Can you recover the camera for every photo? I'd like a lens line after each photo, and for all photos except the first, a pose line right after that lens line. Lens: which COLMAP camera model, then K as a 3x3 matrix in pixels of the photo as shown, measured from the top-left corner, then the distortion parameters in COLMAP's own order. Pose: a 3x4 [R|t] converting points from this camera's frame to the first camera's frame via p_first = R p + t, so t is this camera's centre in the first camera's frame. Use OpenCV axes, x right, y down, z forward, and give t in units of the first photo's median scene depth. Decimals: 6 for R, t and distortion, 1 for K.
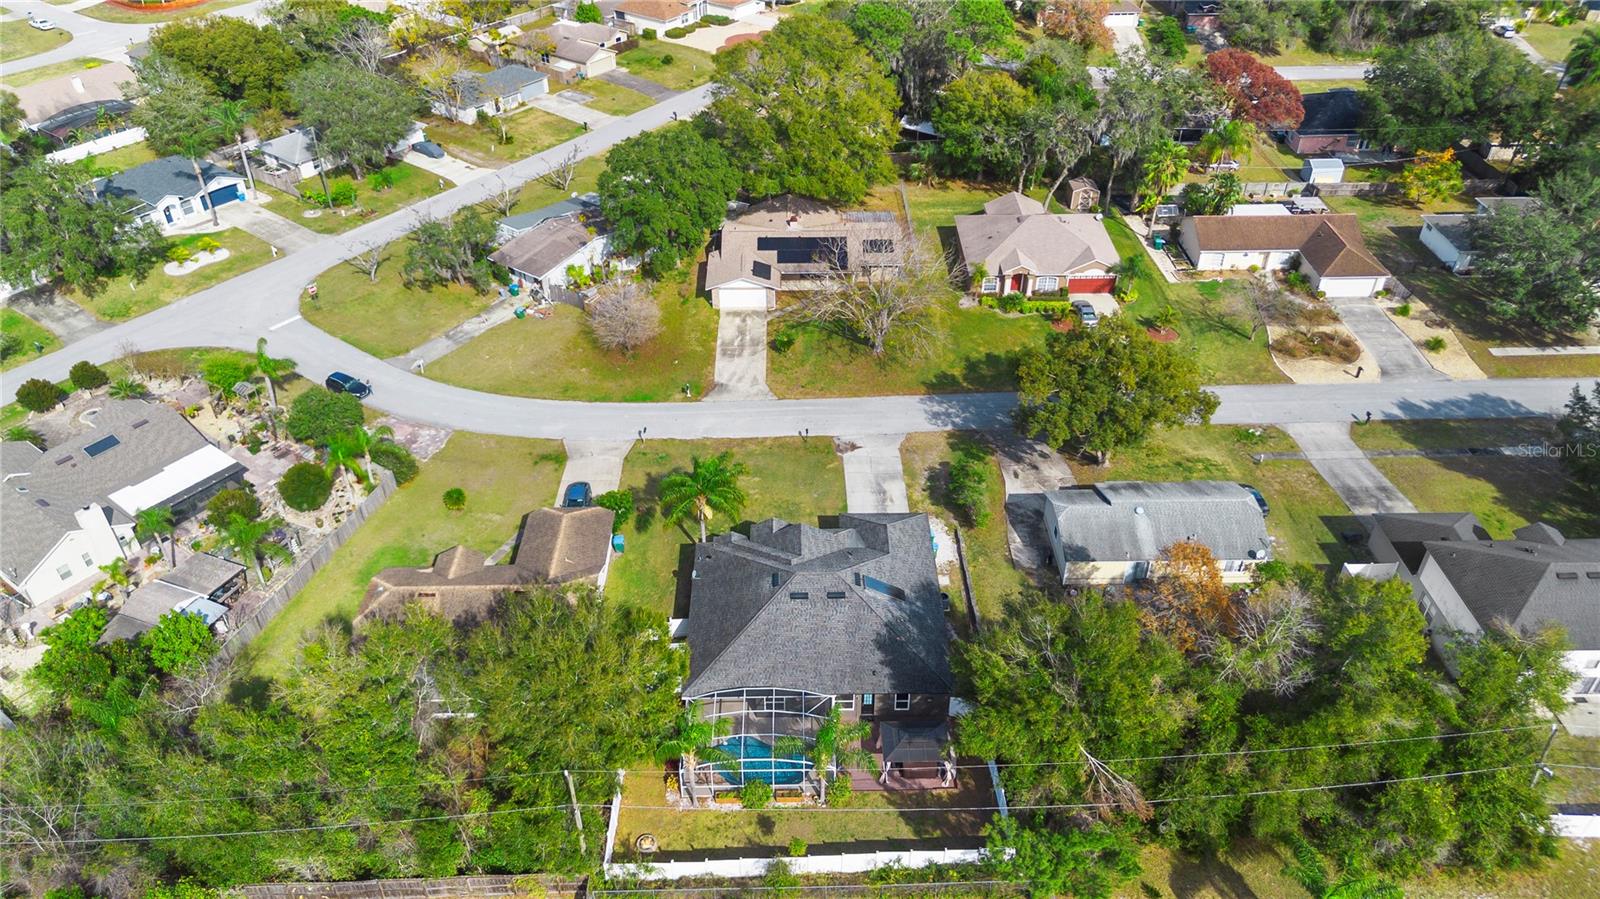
lens RADIAL K [[1135.8, 0, 791.1], [0, 1135.8, 464.9], [0, 0, 1]] dist [0.059713, -0.044085]
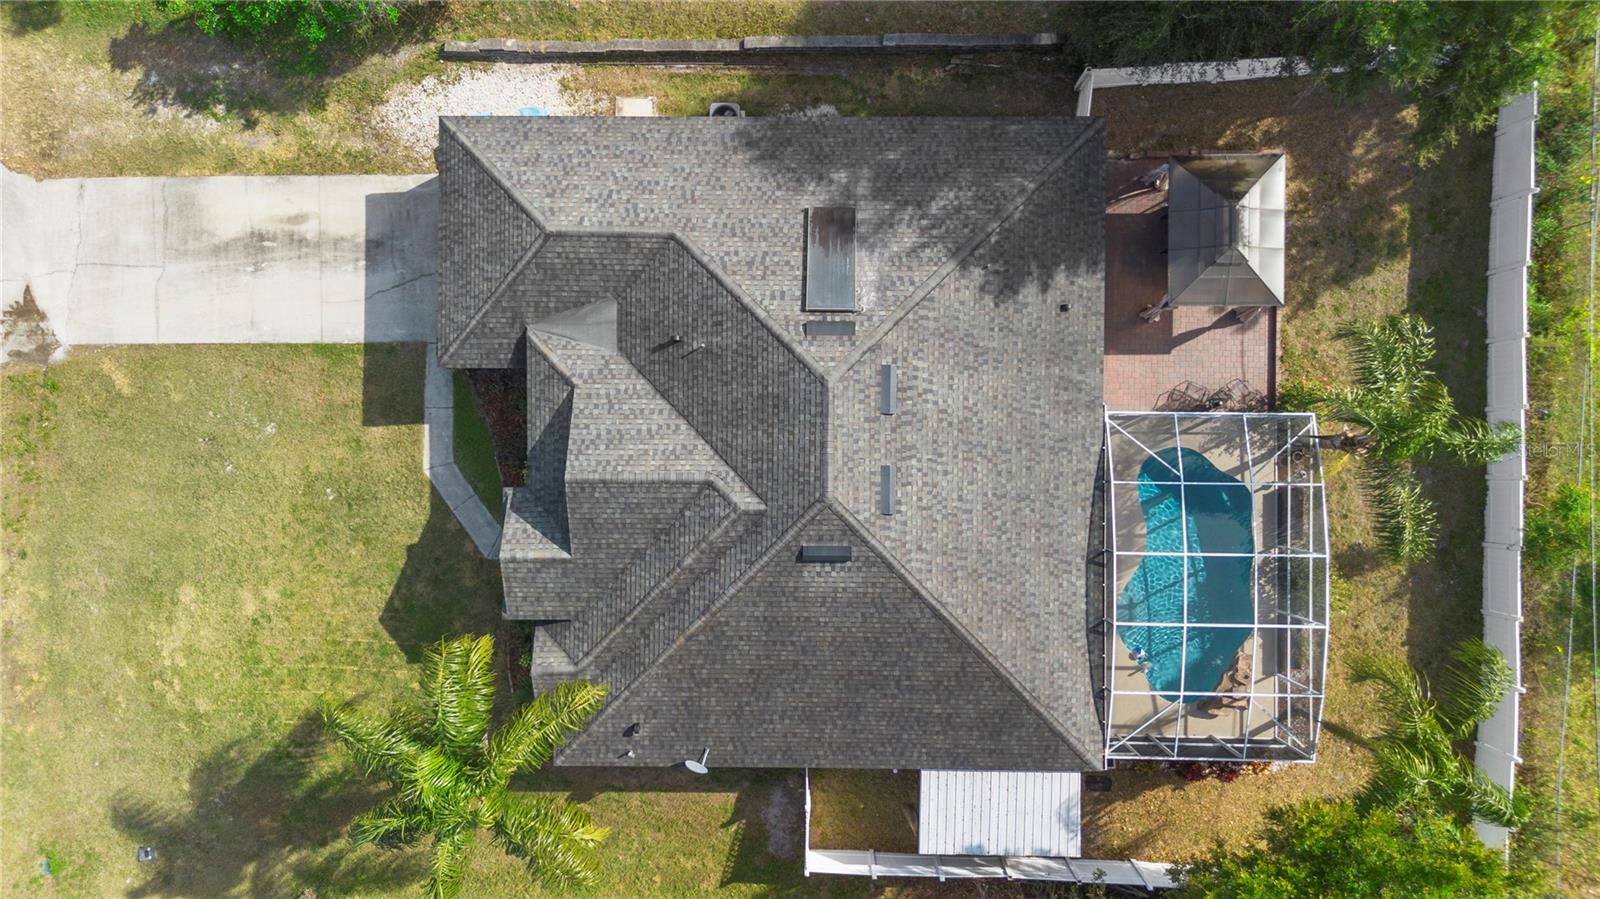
lens RADIAL K [[1135.8, 0, 791.1], [0, 1135.8, 464.9], [0, 0, 1]] dist [0.059713, -0.044085]
pose [[0.011398, -0.999935, -0.000642, 0.015971], [0.615165, 0.006506, 0.788371, -0.201273], [-0.788316, -0.009381, 0.615200, 0.822254]]
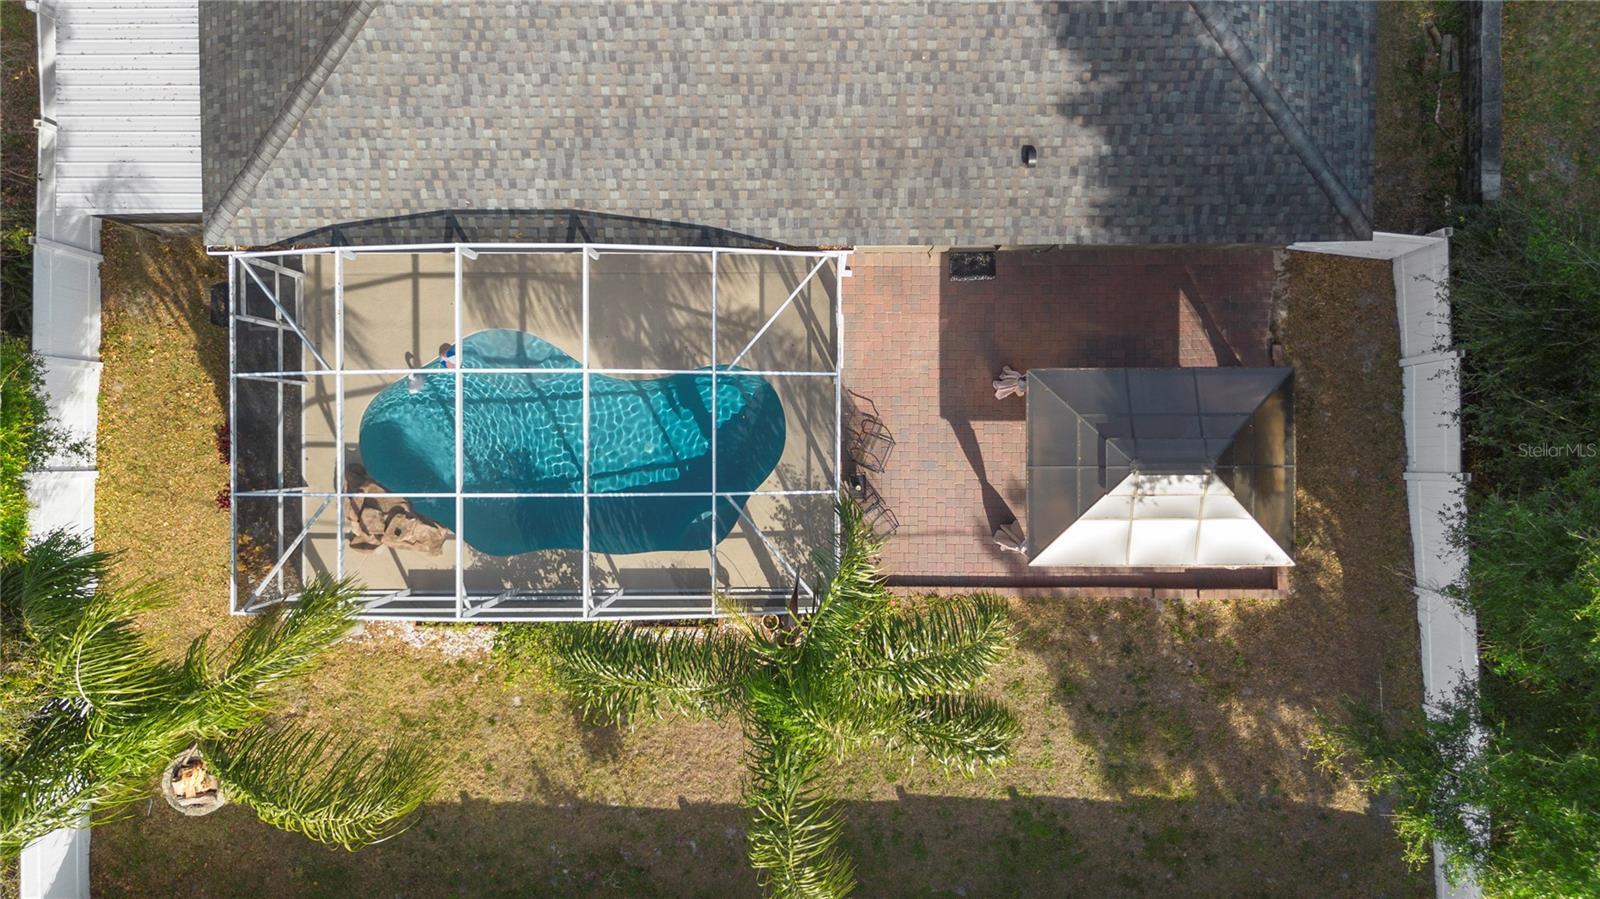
lens RADIAL K [[1135.8, 0, 791.1], [0, 1135.8, 464.9], [0, 0, 1]] dist [0.059713, -0.044085]
pose [[0.999811, 0.004558, -0.018902, 0.030962], [0.012573, 0.589981, 0.807319, 0.036730], [0.014831, -0.807404, 0.589812, 0.813895]]
